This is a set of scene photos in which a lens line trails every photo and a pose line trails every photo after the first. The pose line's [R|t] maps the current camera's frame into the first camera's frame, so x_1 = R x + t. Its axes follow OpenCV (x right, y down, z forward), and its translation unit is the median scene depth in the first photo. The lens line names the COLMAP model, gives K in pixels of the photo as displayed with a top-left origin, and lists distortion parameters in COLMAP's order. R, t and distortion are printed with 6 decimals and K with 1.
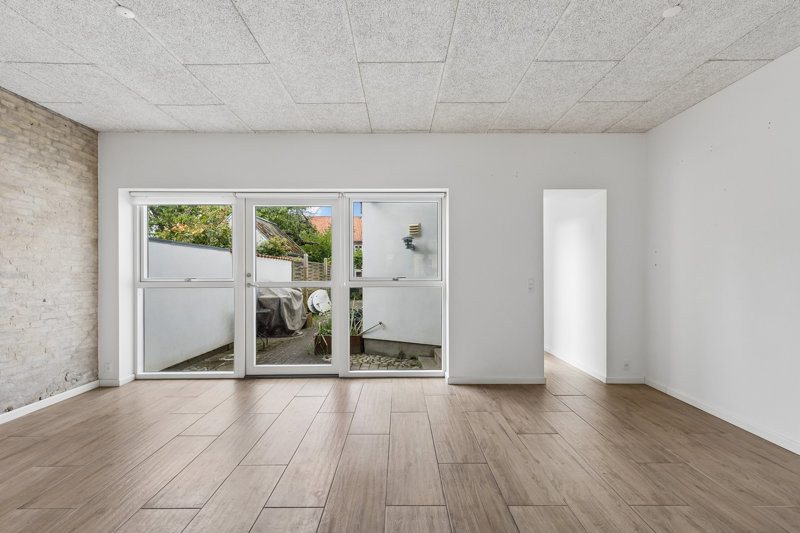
lens RADIAL K [[361.8, 0, 401.0], [0, 361.8, 272.1], [0, 0, 1]] dist [0.003314, 0.000263]
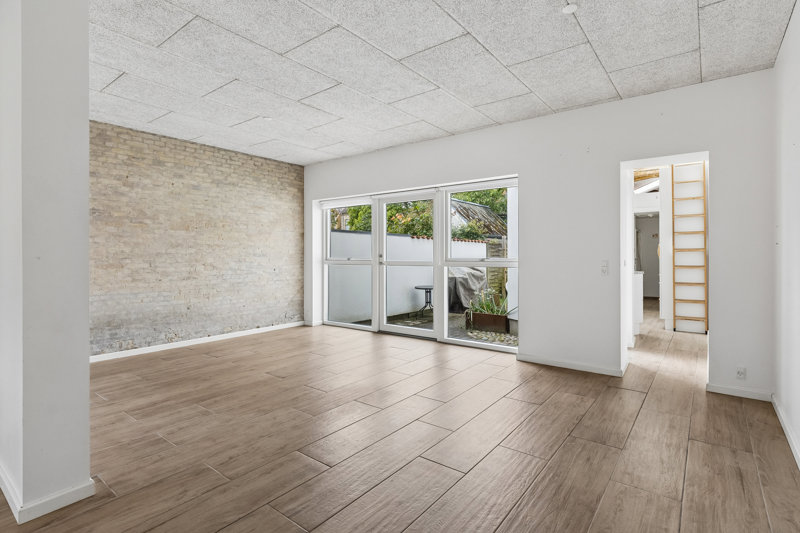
lens RADIAL K [[399.1, 0, 400.7], [0, 399.1, 253.7], [0, 0, 1]] dist [-0.000693, -0.000055]
pose [[0.787061, -0.000333, -0.616875, 0.595224], [-0.000512, 0.999999, -0.001192, 0.002498], [0.616875, 0.001254, 0.787060, -0.125754]]
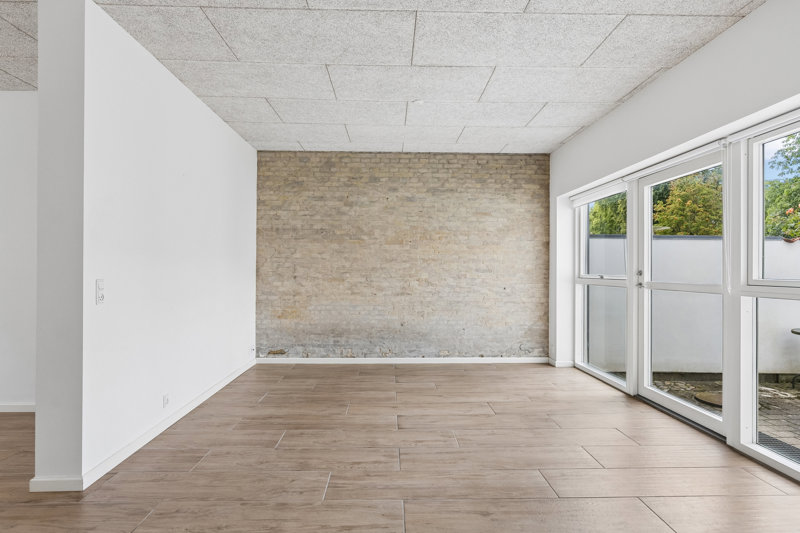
lens RADIAL K [[414.3, 0, 400.0], [0, 414.3, 266.5], [0, 0, 1]] dist [0.000421, -0.000289]
pose [[0.017329, -0.004850, -0.999838, 0.551600], [-0.004665, 0.999977, -0.004931, 0.001368], [0.999839, 0.004749, 0.017306, 0.480156]]
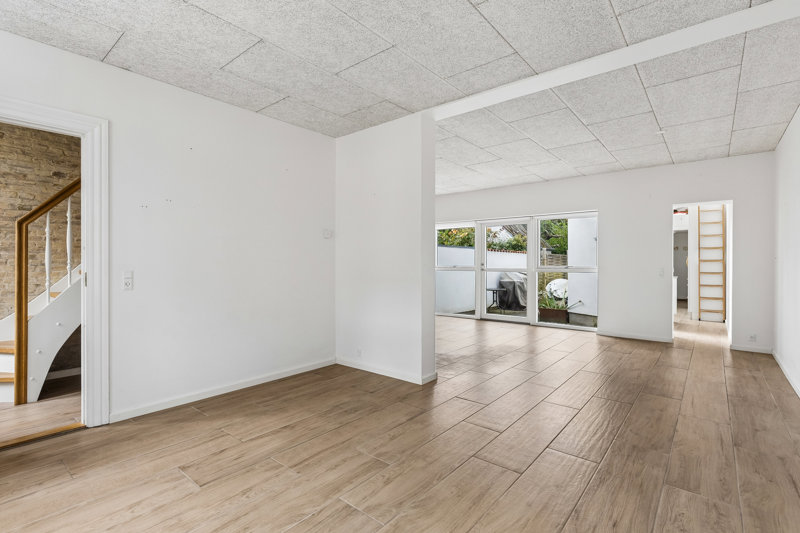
lens RADIAL K [[380.4, 0, 400.1], [0, 380.4, 264.1], [0, 0, 1]] dist [0.001353, 0.000050]
pose [[0.768472, 0.005469, -0.639860, 0.543811], [-0.003290, 0.999984, 0.004596, -0.000498], [0.639875, -0.001427, 0.768478, -0.832652]]
